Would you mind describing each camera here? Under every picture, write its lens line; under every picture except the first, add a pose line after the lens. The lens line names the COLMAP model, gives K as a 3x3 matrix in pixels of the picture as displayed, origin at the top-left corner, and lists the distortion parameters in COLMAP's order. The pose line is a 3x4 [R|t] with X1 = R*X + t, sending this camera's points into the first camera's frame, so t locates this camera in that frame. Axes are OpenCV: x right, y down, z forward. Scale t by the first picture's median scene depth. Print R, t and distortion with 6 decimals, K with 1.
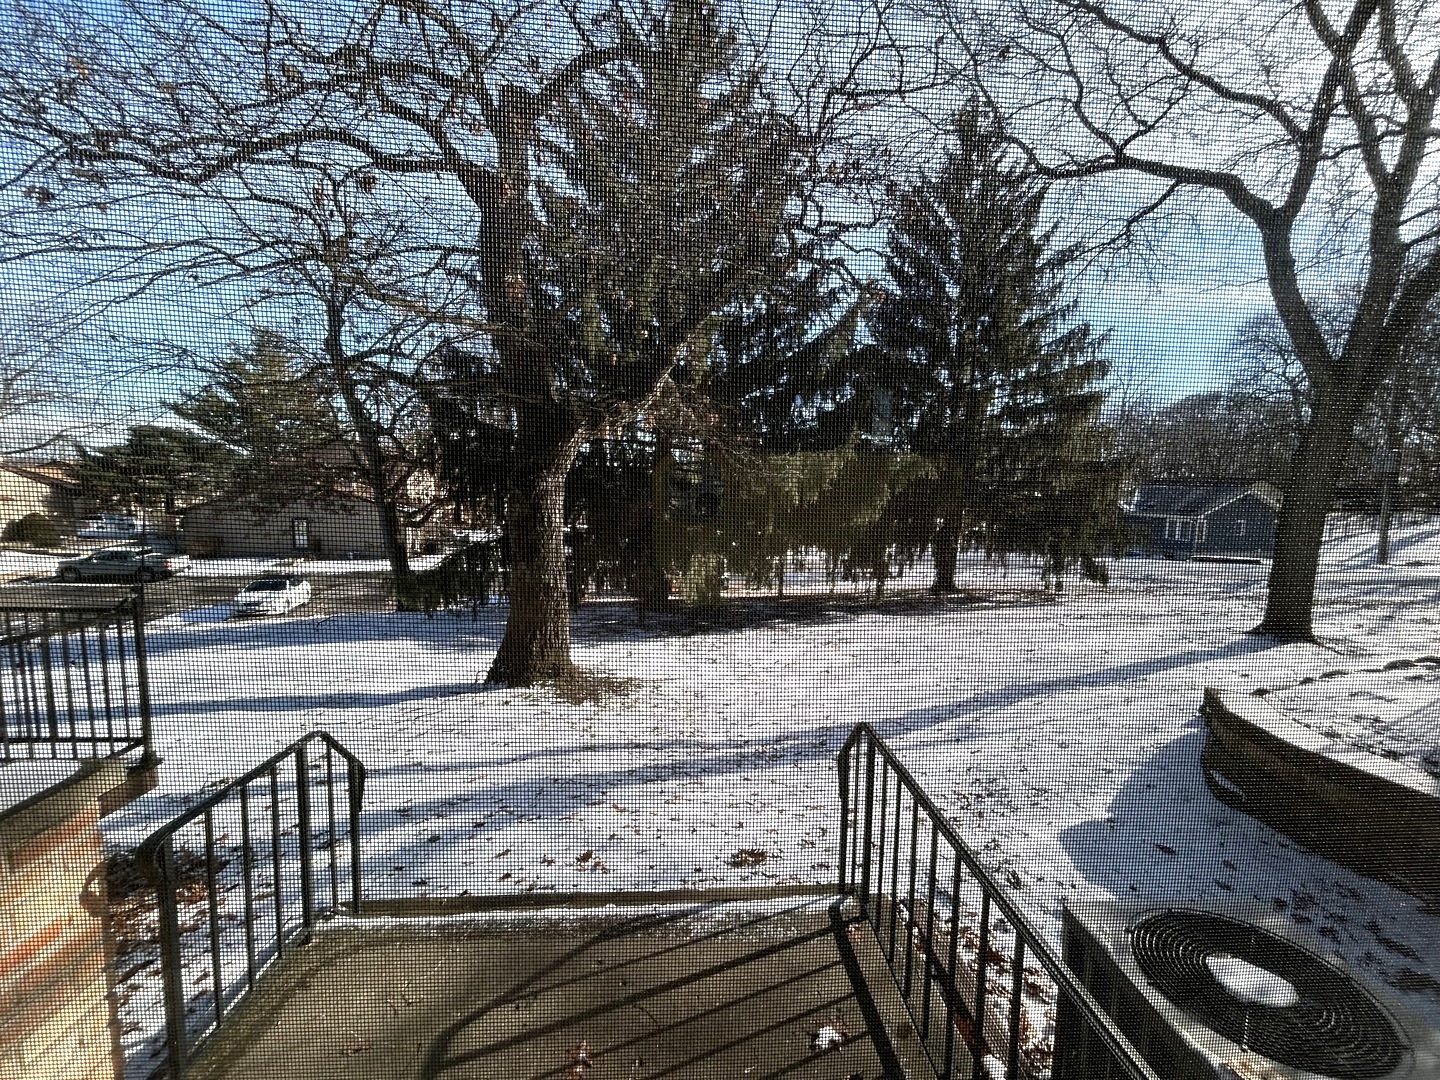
lens RADIAL K [[594.7, 0, 720.0], [0, 594.7, 540.0], [0, 0, 1]] dist [-0.000590, 0.000049]
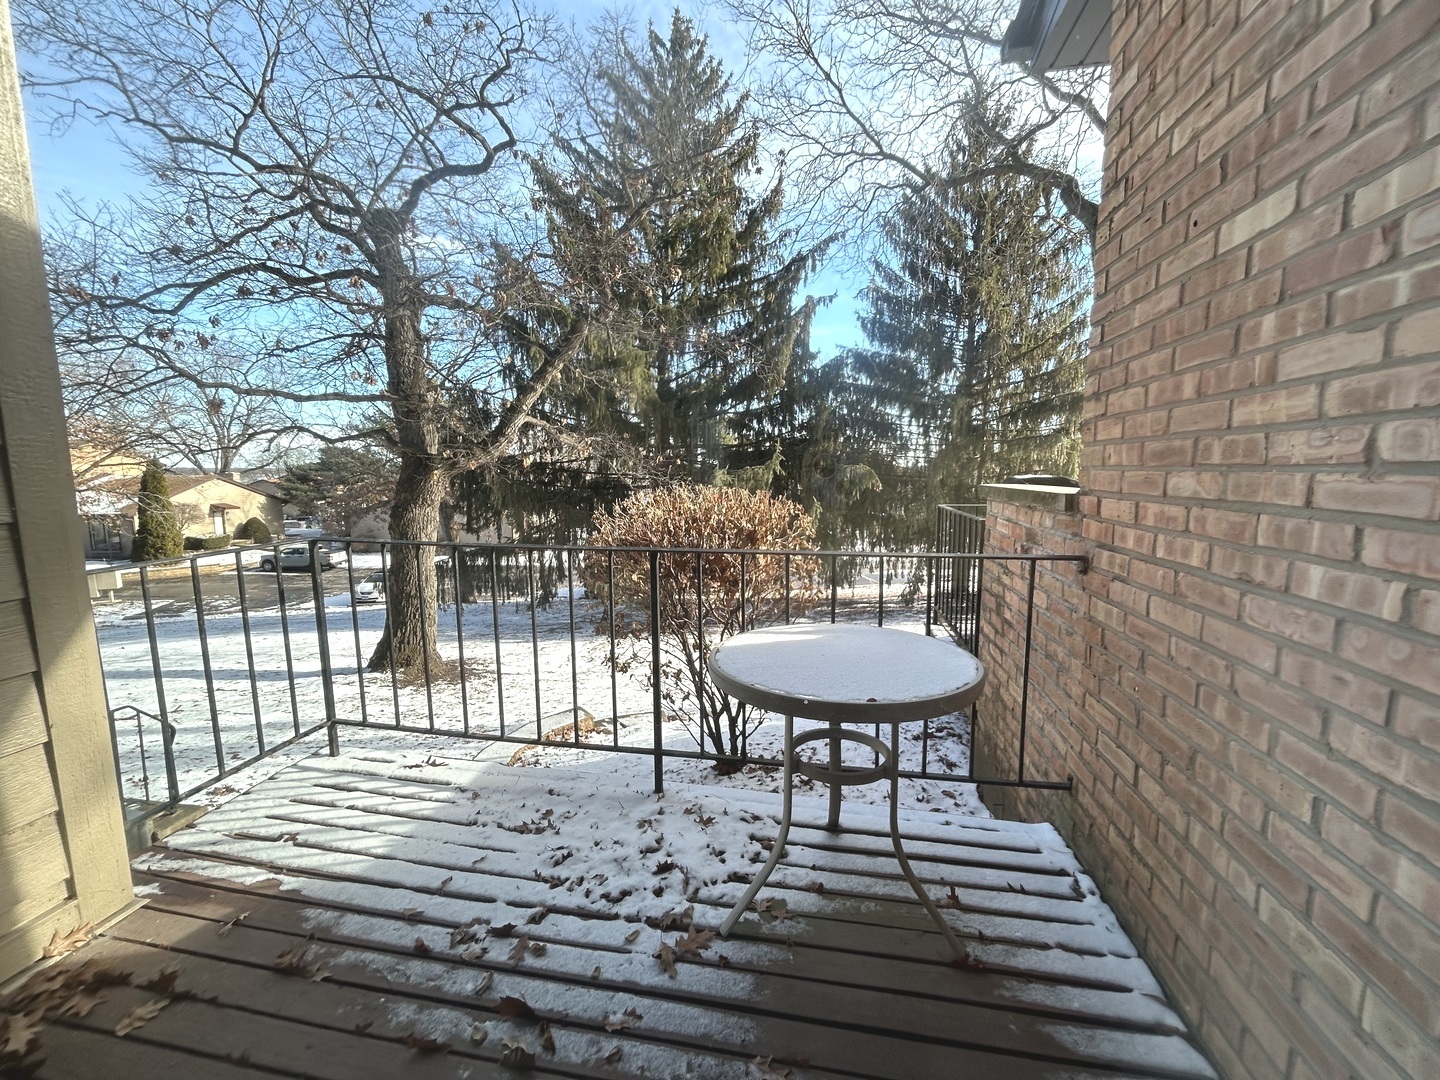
lens RADIAL K [[580.7, 0, 723.1], [0, 580.7, 538.8], [0, 0, 1]] dist [-0.001553, 0.000358]
pose [[0.973738, 0.006144, -0.227589, 0.158504], [-0.005359, 0.999977, 0.004067, -0.010187], [0.227608, -0.002741, 0.973749, -0.007639]]
